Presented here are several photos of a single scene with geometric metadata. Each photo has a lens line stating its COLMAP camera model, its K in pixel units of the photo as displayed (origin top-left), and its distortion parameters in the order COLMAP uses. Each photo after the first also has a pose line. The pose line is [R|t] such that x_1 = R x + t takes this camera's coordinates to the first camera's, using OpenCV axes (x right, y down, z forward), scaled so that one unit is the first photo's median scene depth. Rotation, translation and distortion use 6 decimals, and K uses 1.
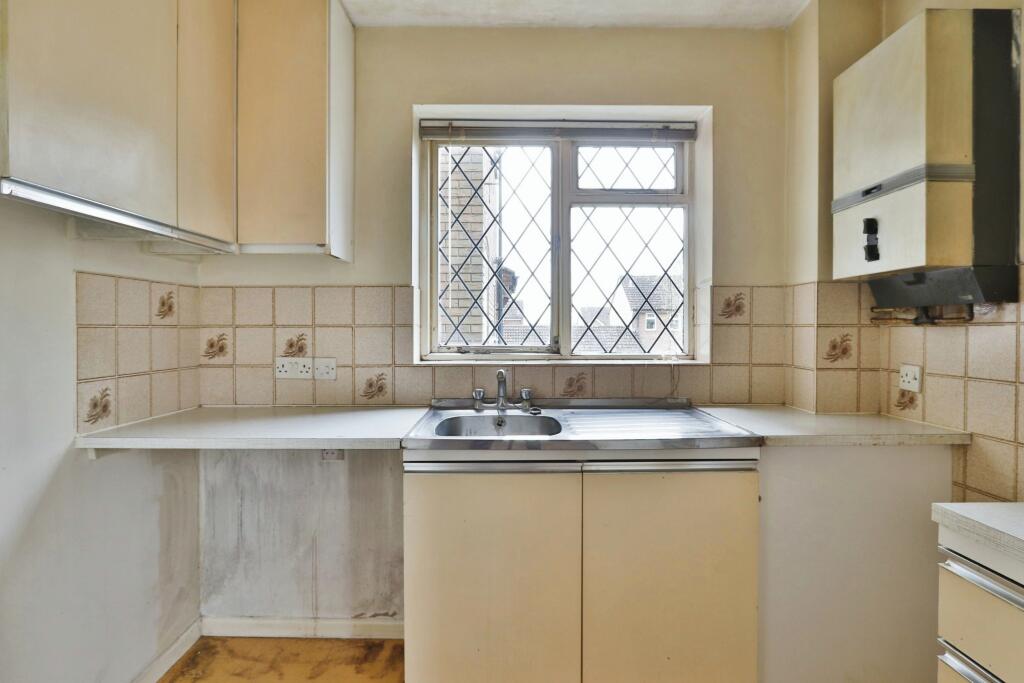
lens RADIAL K [[531.8, 0, 559.5], [0, 531.8, 310.3], [0, 0, 1]] dist [-0.000897, 0.000028]
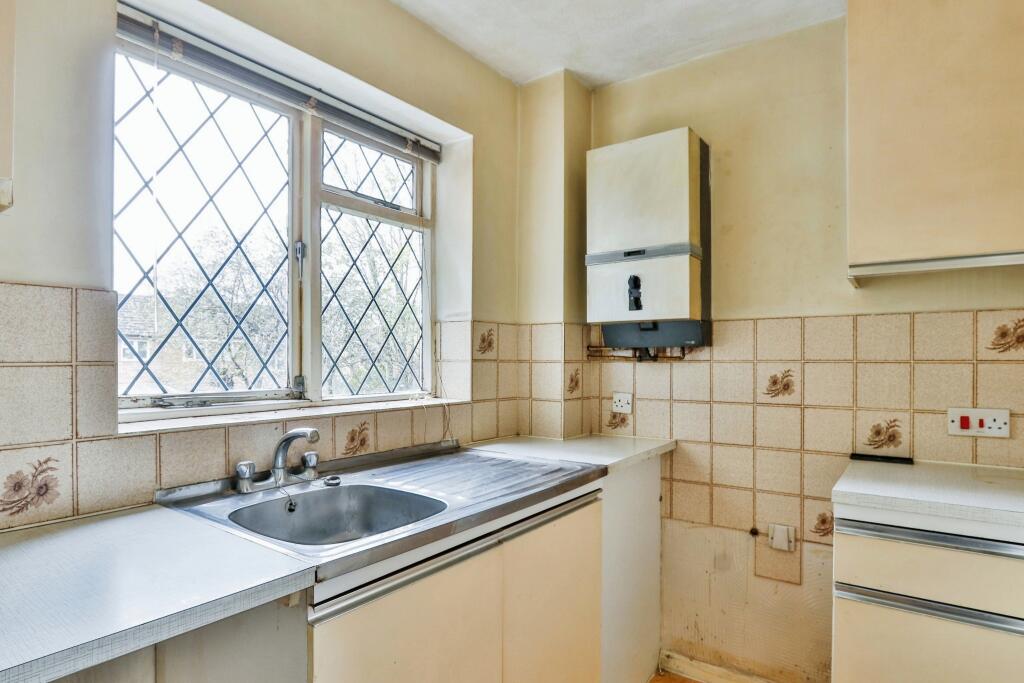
lens RADIAL K [[531.9, 0, 517.8], [0, 531.9, 339.4], [0, 0, 1]] dist [-0.014045, 0.001331]
pose [[0.639439, 0.029425, 0.768279, -0.433968], [-0.027881, 0.999498, -0.015074, 0.001097], [-0.768336, -0.011781, 0.639938, 0.339535]]
